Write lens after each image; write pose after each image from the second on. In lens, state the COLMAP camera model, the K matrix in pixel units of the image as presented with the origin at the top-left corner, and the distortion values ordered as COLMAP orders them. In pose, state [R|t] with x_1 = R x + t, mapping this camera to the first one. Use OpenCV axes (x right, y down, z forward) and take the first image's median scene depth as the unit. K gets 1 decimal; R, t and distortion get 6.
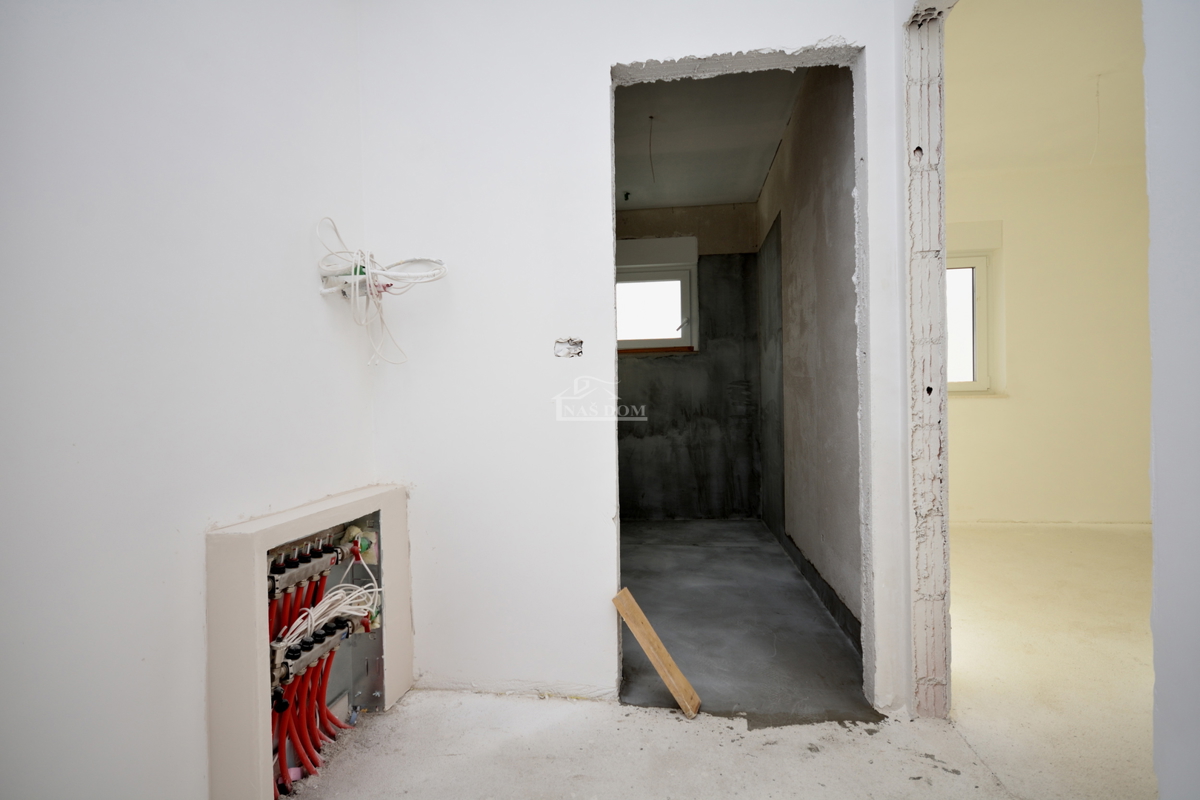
lens RADIAL K [[573.3, 0, 600.0], [0, 573.3, 400.0], [0, 0, 1]] dist [-0.000702, -0.000157]
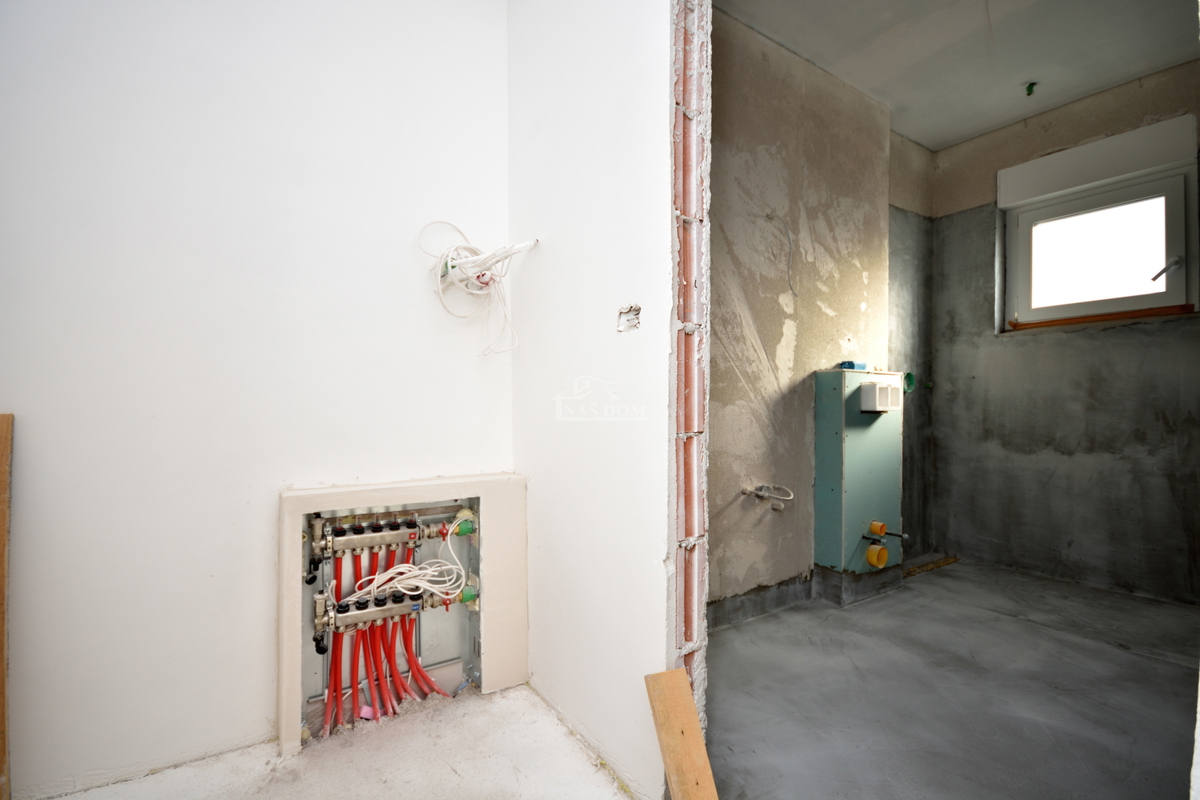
lens RADIAL K [[526.6, 0, 594.9], [0, 526.6, 403.0], [0, 0, 1]] dist [0.005185, -0.009237]
pose [[0.650115, 0.016948, -0.759646, 0.179119], [-0.008287, 0.999850, 0.015215, 0.003167], [0.759790, -0.003597, 0.650158, 0.211289]]
